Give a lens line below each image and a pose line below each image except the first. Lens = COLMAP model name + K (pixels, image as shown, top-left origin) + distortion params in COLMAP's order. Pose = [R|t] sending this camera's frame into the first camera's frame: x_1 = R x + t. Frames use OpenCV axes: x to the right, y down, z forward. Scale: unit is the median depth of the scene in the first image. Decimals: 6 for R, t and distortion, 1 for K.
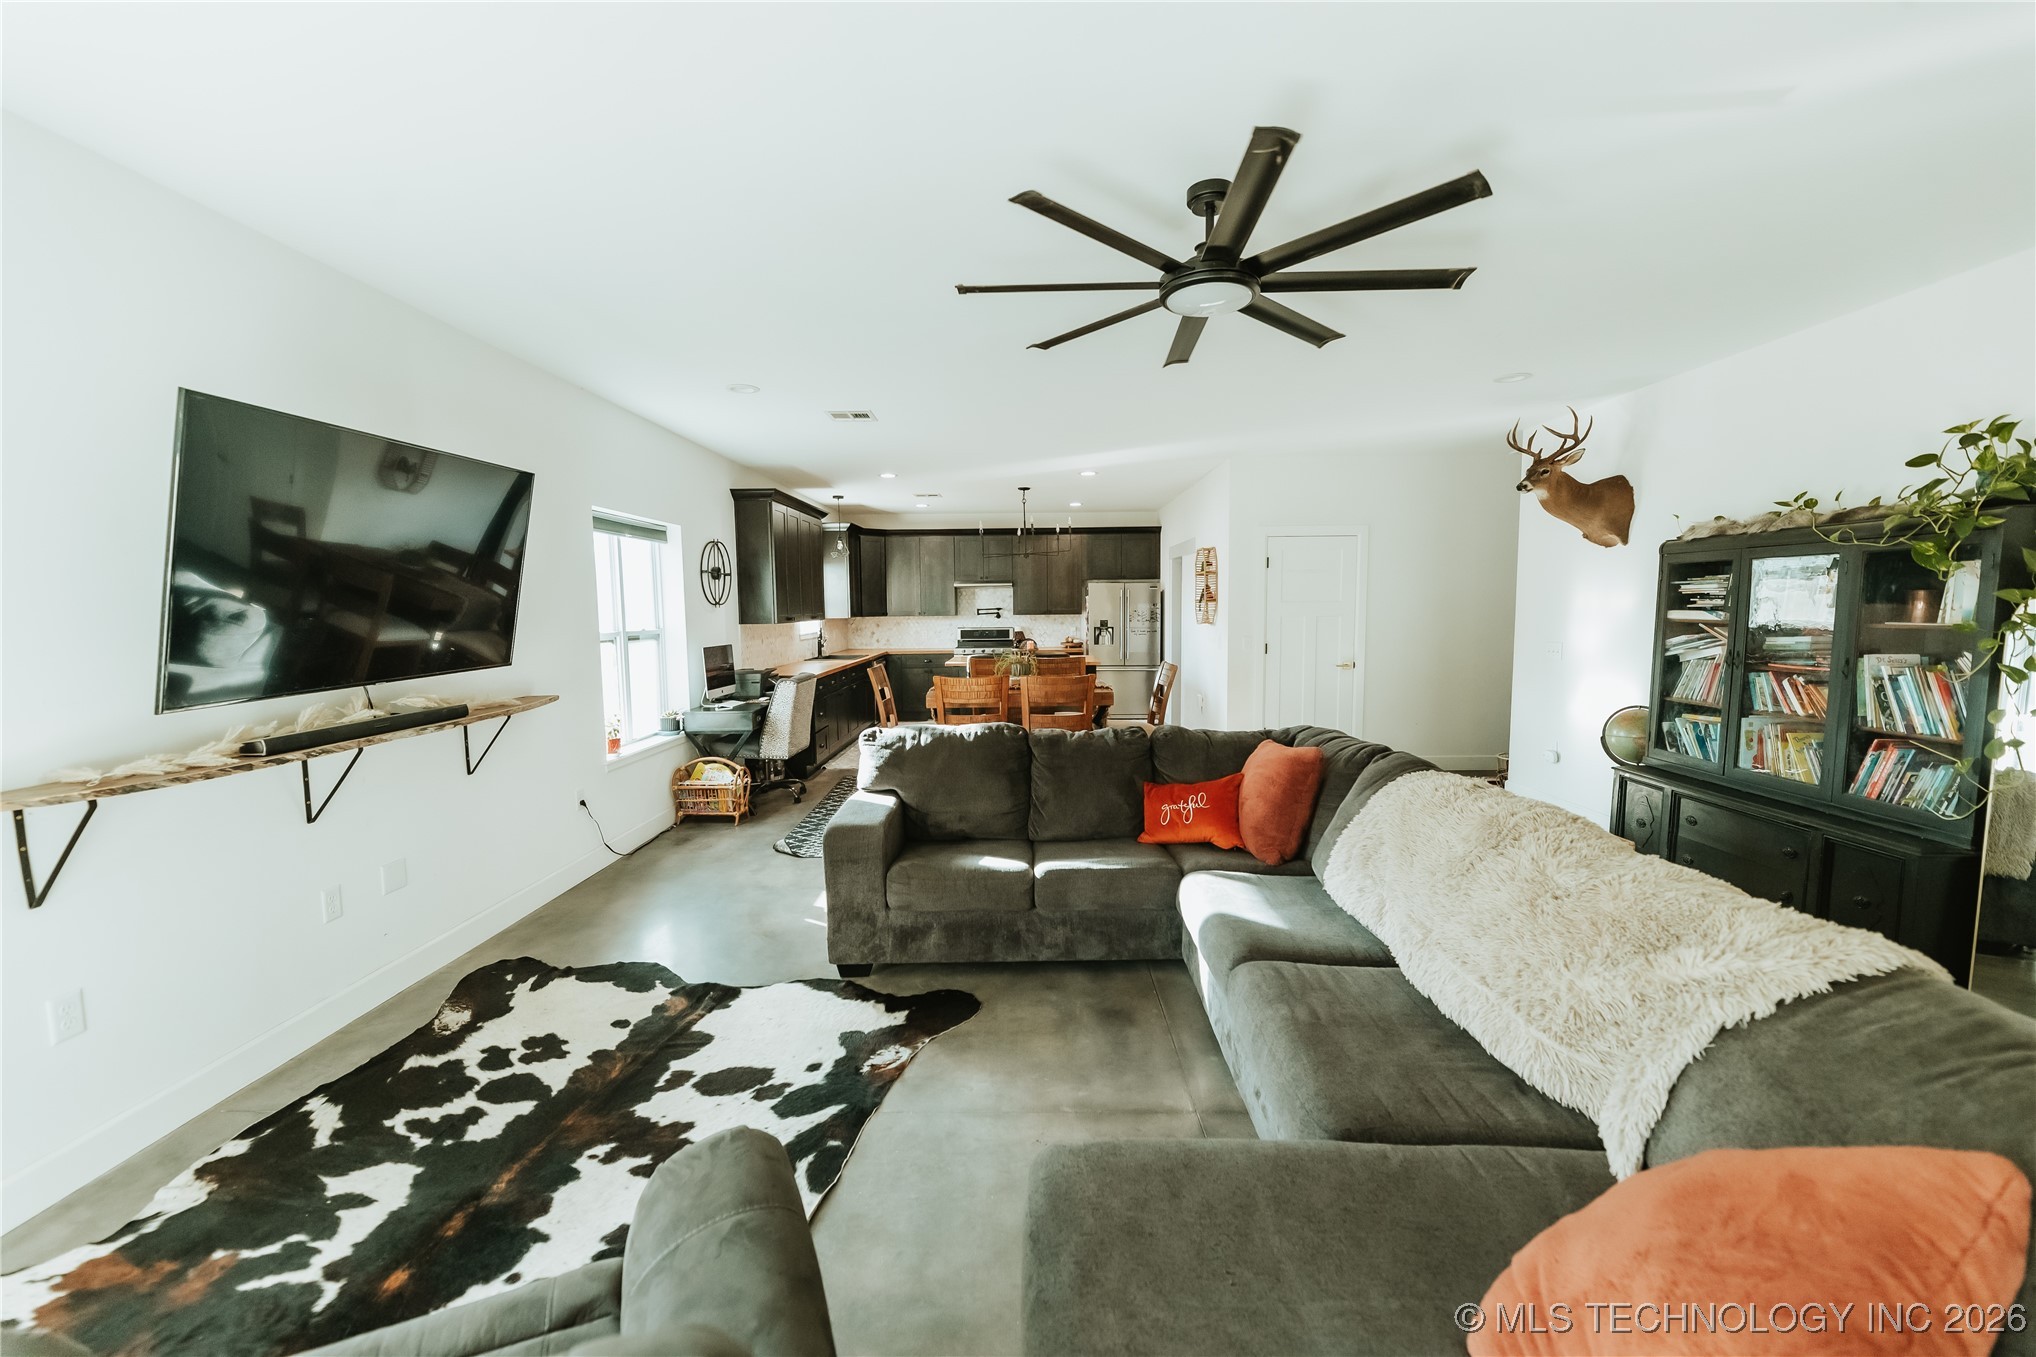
lens RADIAL K [[810.2, 0, 1014.1], [0, 810.2, 687.4], [0, 0, 1]] dist [0.005789, -0.001746]
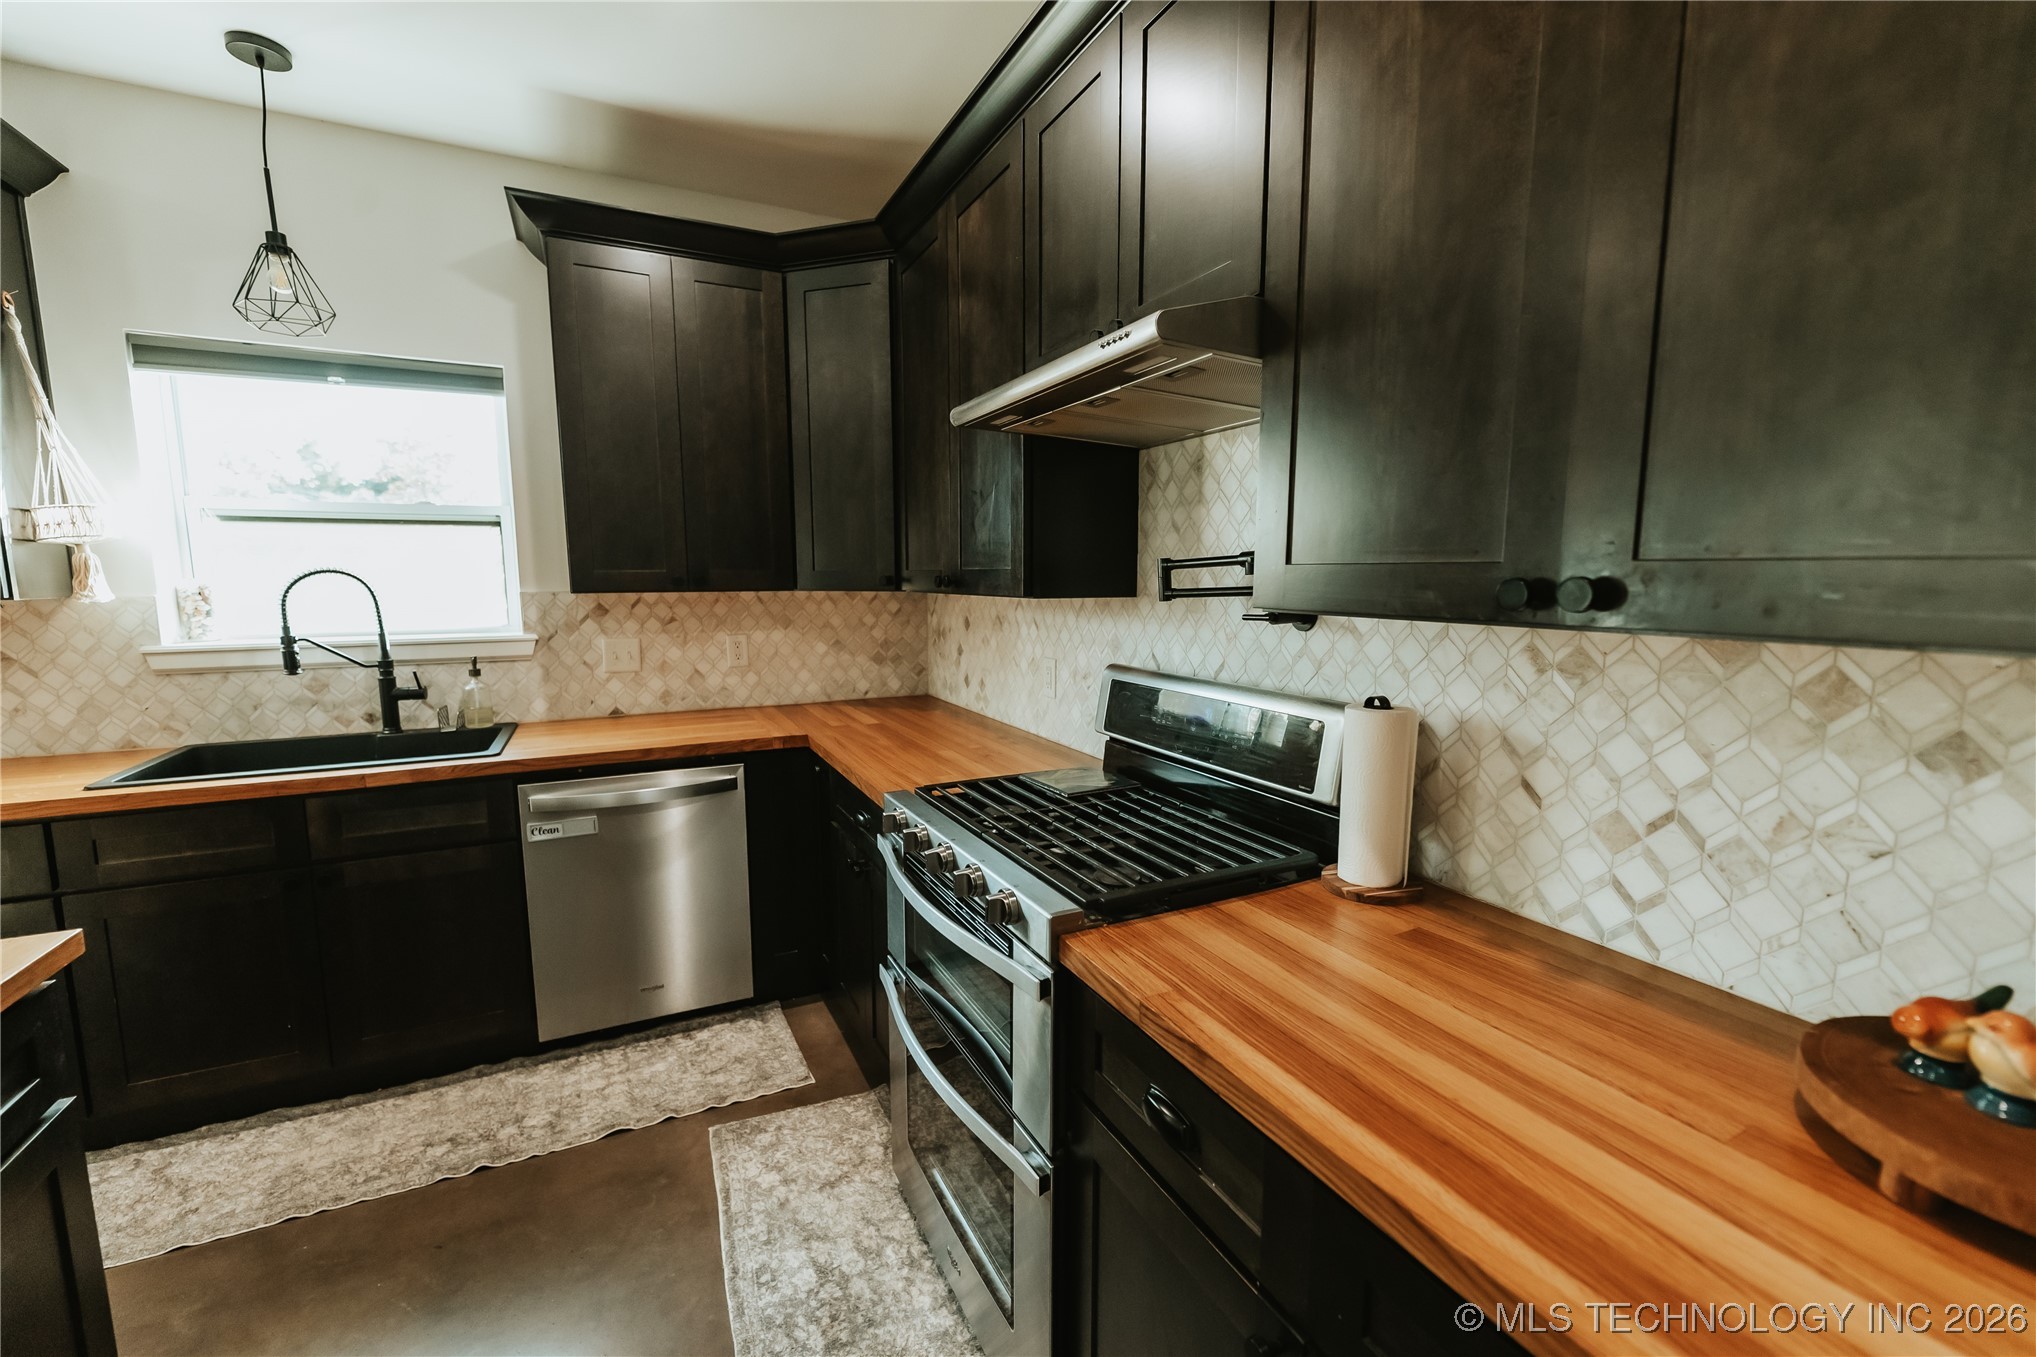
lens RADIAL K [[810.2, 0, 1030.3], [0, 810.2, 675.7], [0, 0, 1]] dist [0.005789, -0.001746]
pose [[0.465322, 0.118332, -0.877196, 0.249849], [-0.084103, 0.992451, 0.089266, -0.262285], [0.881137, 0.032238, 0.471762, 2.776476]]
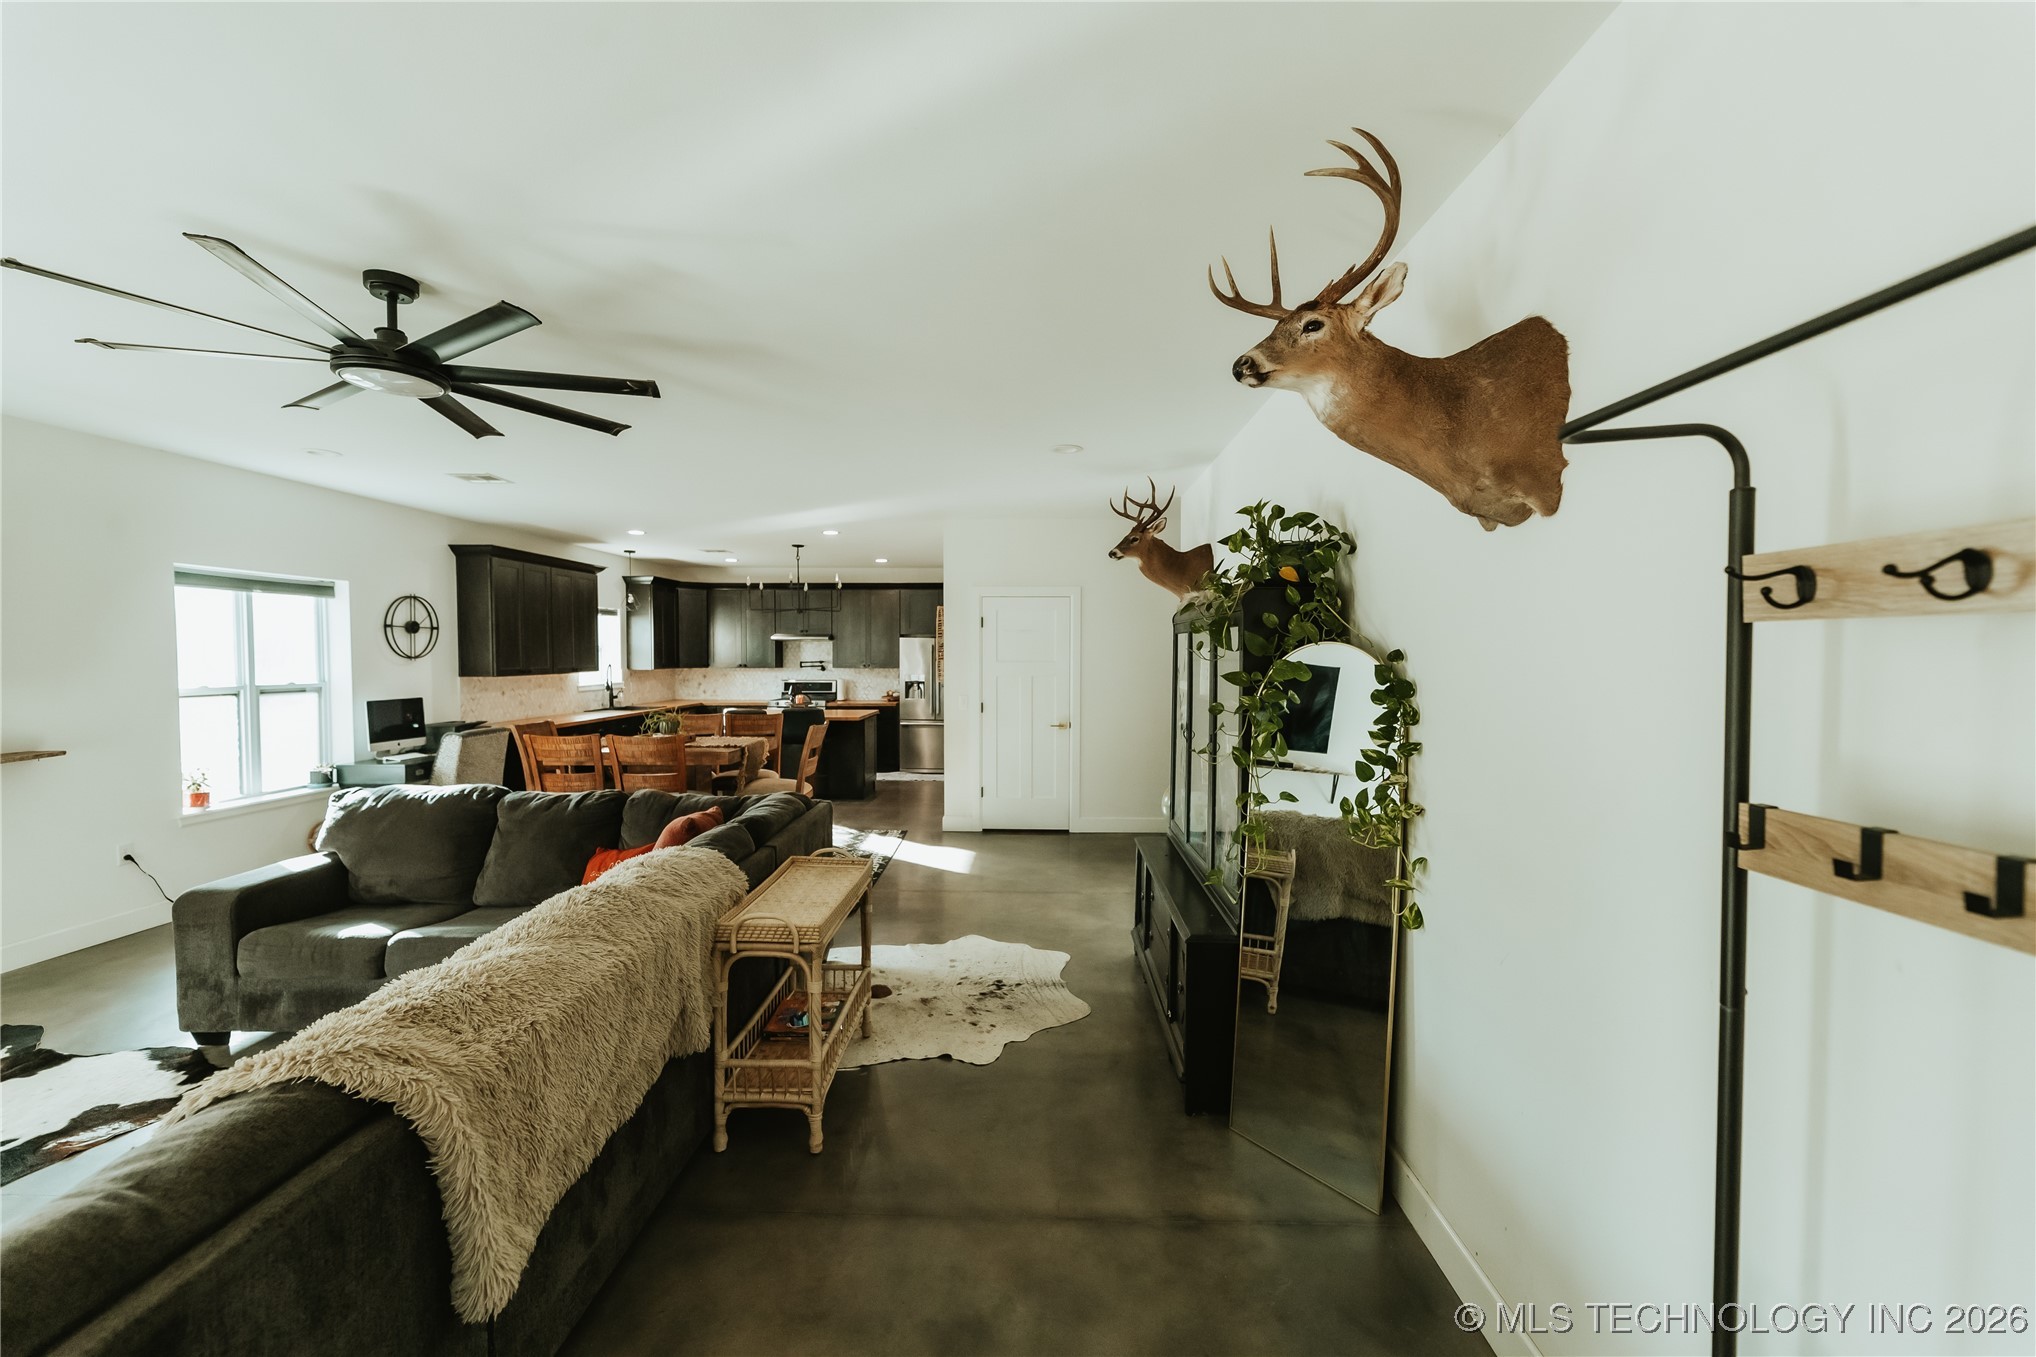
lens RADIAL K [[810.2, 0, 1011.1], [0, 810.2, 684.9], [0, 0, 1]] dist [0.005789, -0.001746]
pose [[0.999822, 0.011728, -0.014767, 0.710224], [-0.012620, 0.998007, -0.061835, -0.027765], [0.014012, 0.062010, 0.997977, 0.001701]]
